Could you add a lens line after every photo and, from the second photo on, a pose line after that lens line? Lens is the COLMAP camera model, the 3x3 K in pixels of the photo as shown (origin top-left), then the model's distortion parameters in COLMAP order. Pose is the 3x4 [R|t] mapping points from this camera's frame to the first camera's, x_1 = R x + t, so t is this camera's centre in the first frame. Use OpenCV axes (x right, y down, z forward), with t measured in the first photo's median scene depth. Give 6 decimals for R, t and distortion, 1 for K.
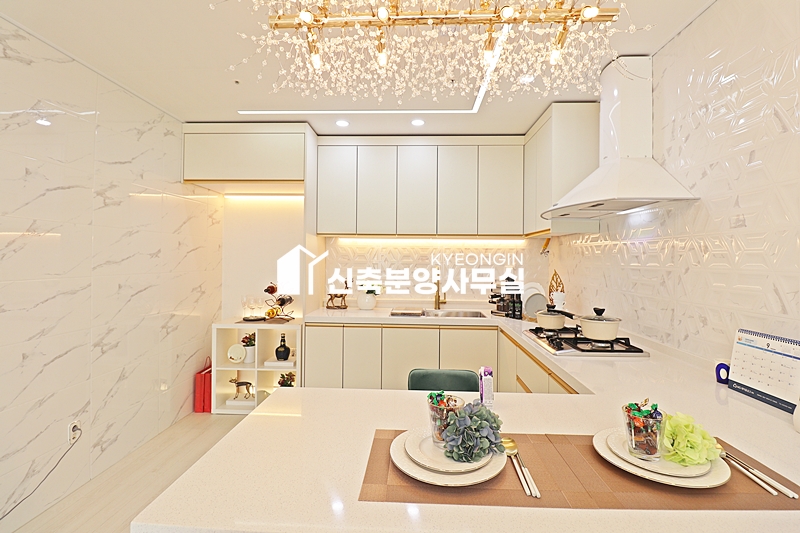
lens RADIAL K [[335.1, 0, 419.9], [0, 335.1, 257.2], [0, 0, 1]] dist [-0.001743, -0.001572]
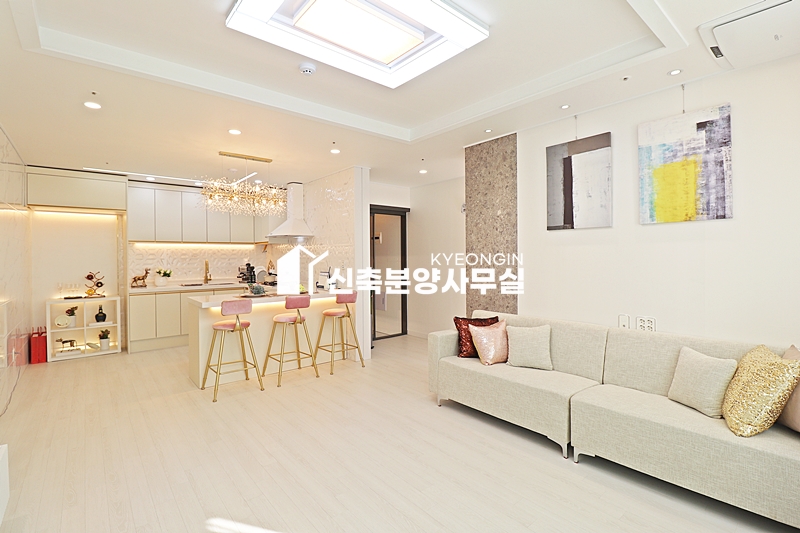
lens RADIAL K [[370.3, 0, 401.7], [0, 370.3, 255.6], [0, 0, 1]] dist [-0.003481, -0.011189]
pose [[0.731752, -0.013706, 0.681433, -0.553980], [0.009153, 0.999905, 0.010282, -0.005063], [-0.681510, -0.001287, 0.731808, -1.217102]]
